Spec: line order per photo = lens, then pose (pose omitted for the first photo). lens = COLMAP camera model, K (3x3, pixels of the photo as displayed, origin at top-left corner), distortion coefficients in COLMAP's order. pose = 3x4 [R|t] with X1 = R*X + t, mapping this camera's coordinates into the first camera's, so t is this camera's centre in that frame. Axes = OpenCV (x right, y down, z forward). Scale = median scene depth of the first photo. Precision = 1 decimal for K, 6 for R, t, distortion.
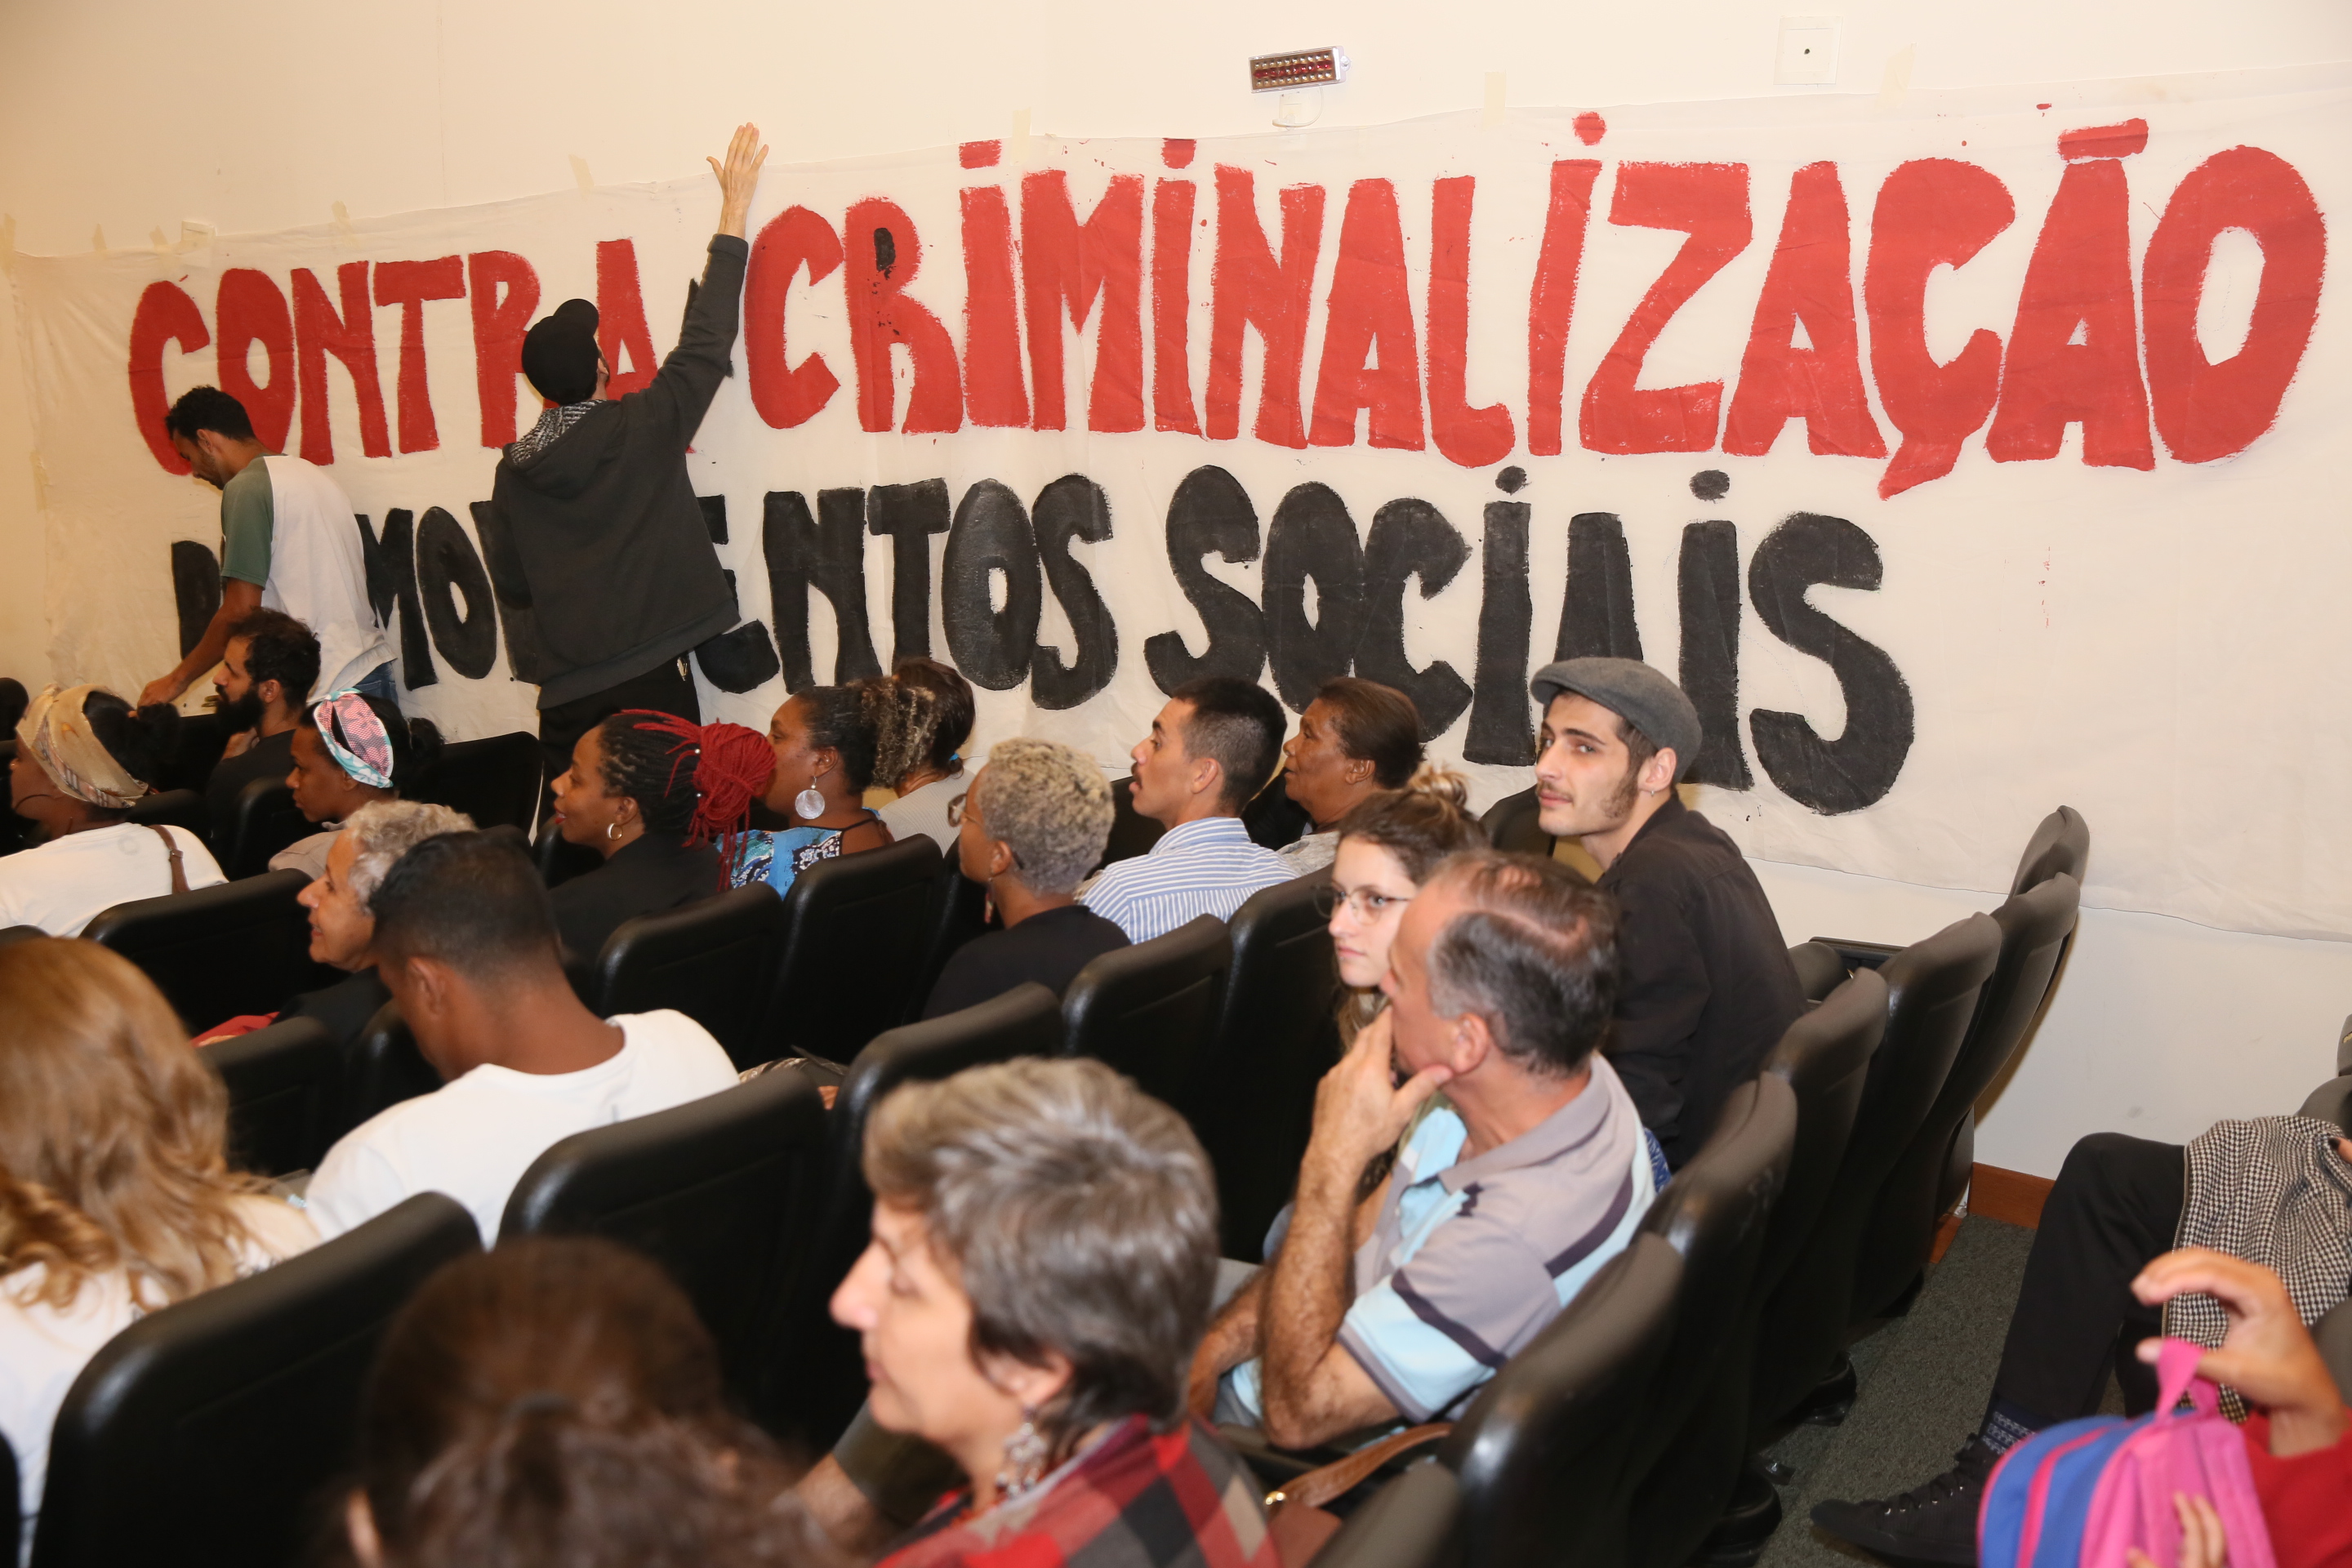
lens RADIAL K [[2288.9, 0, 1176.0], [0, 2288.9, 784.0], [0, 0, 1]] dist [0.005675, 0.036113]
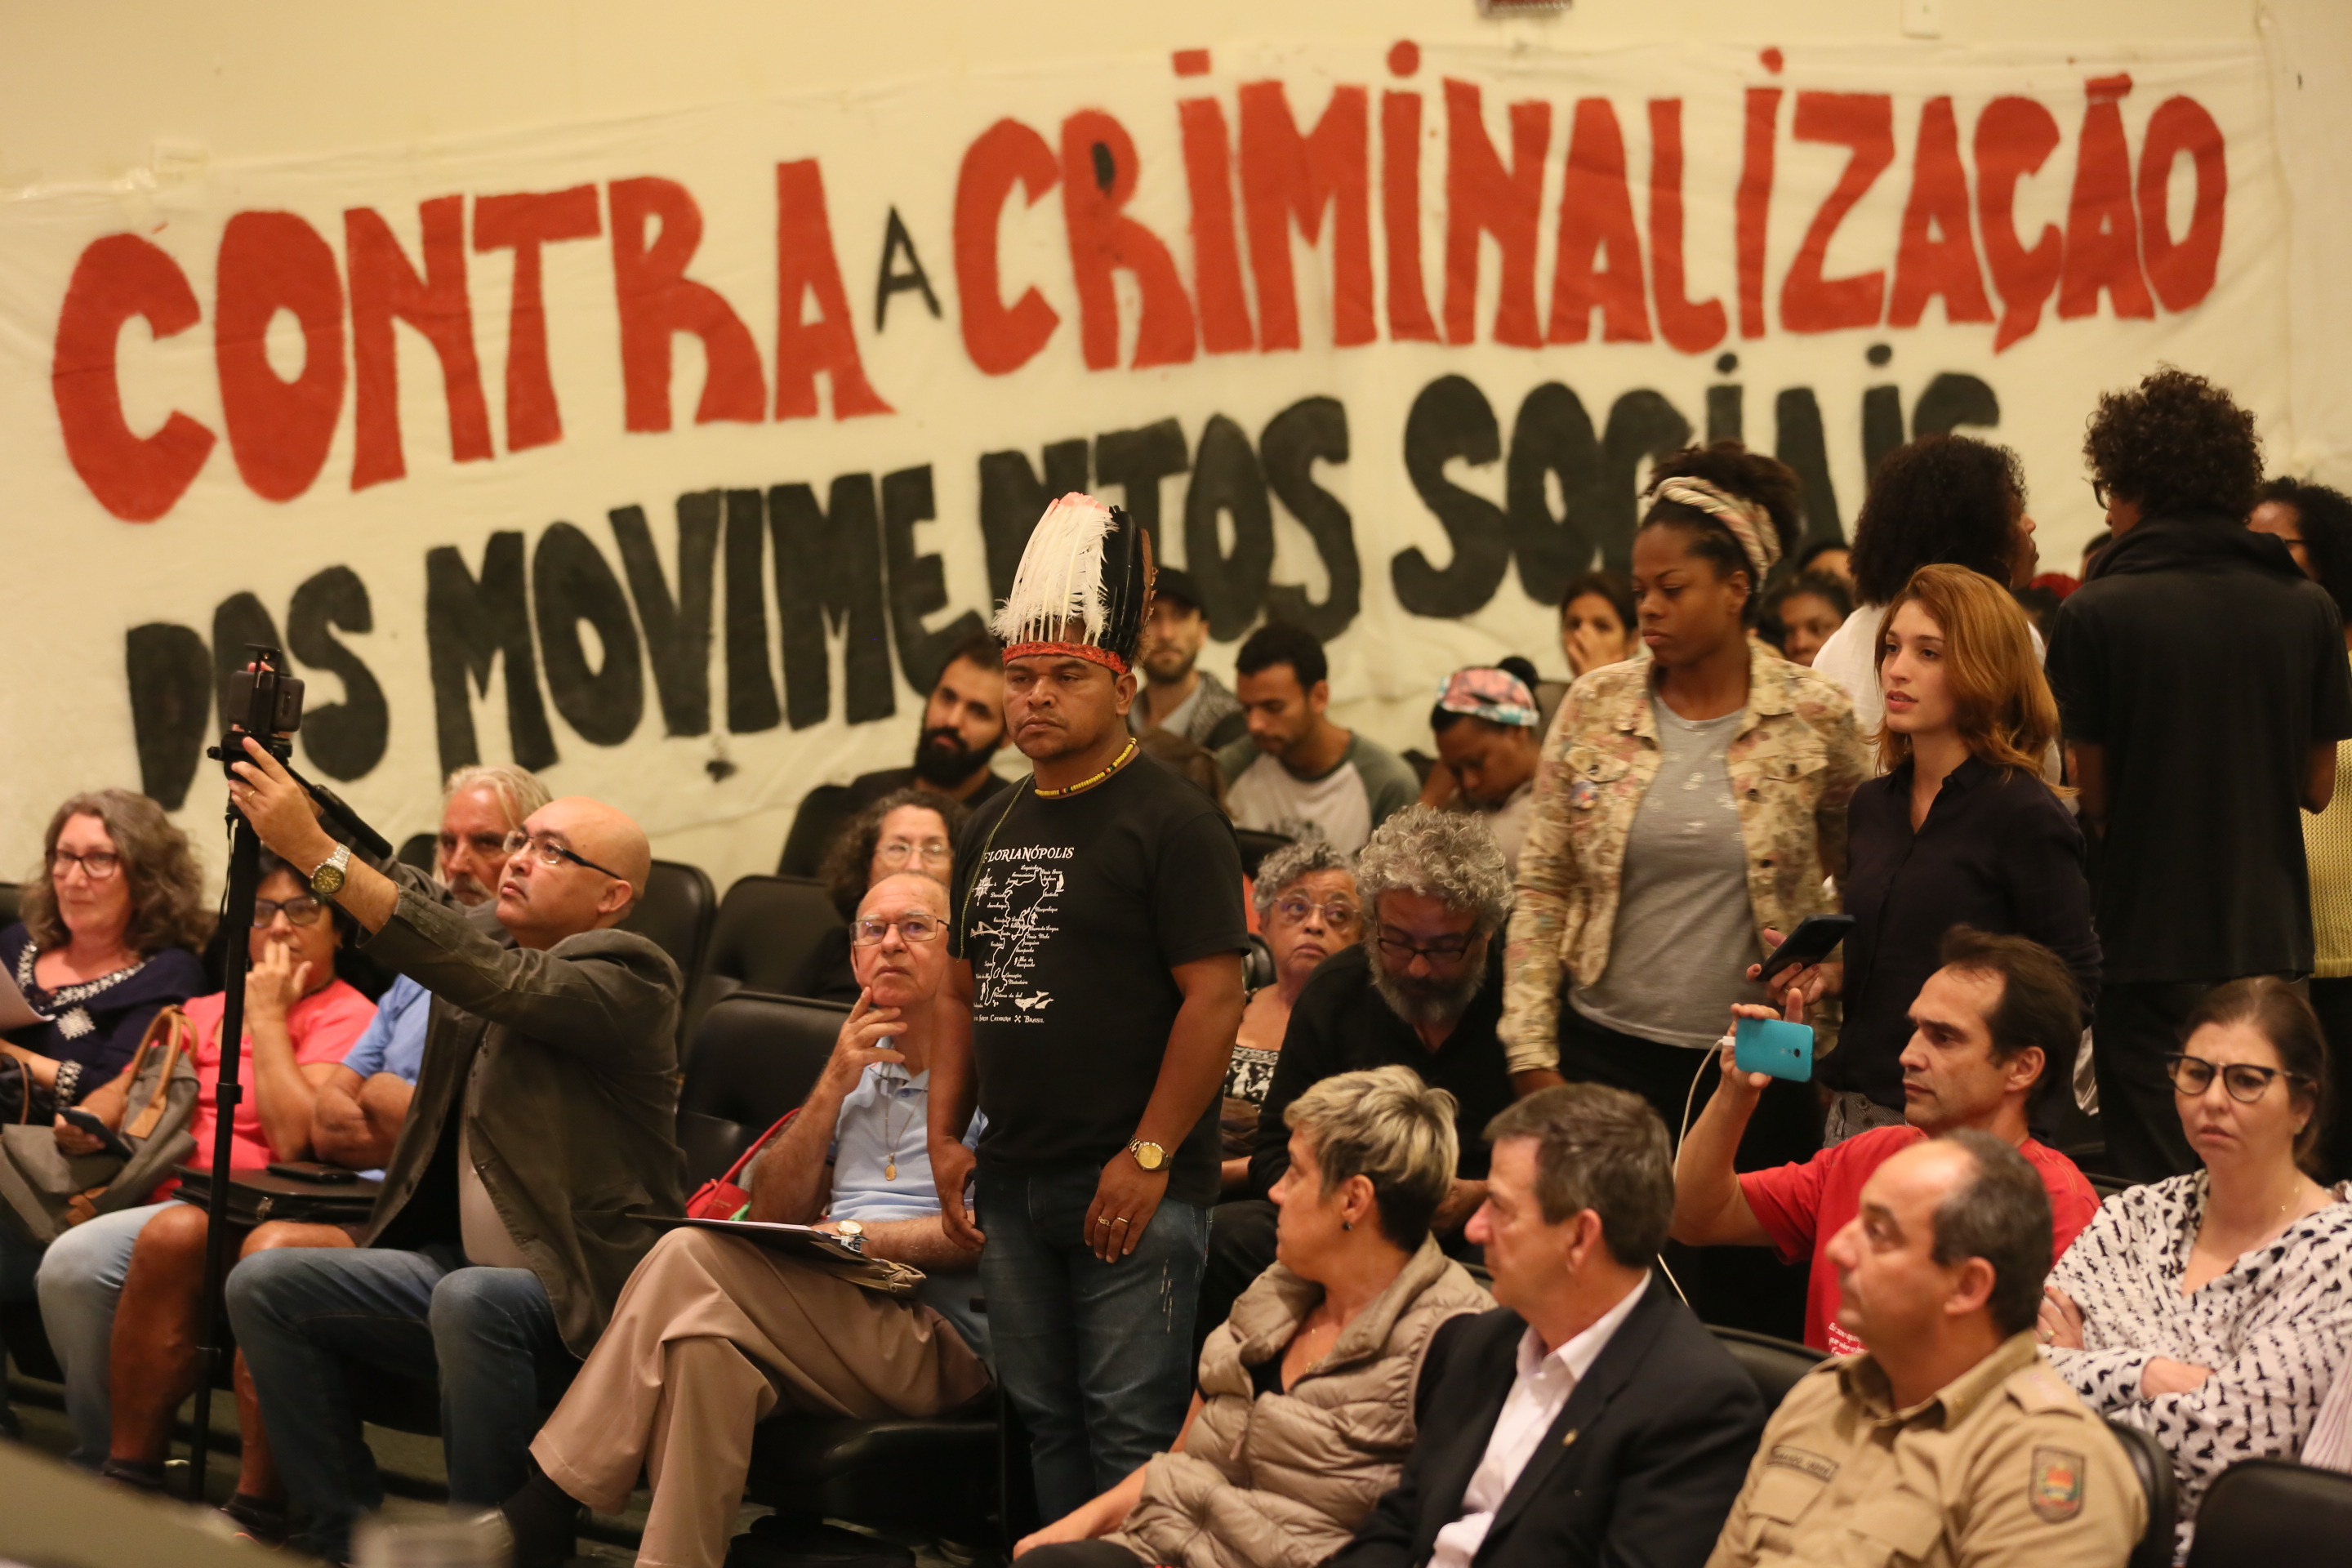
lens RADIAL K [[6577.3, 0, 1176.0], [0, 6577.3, 784.0], [0, 0, 1]] dist [0.069972, -2.048464]
pose [[0.378781, -0.139874, 0.914856, -2.727453], [0.162785, 0.983171, 0.082920, -0.224889], [-0.911058, 0.117516, 0.395175, -0.002019]]
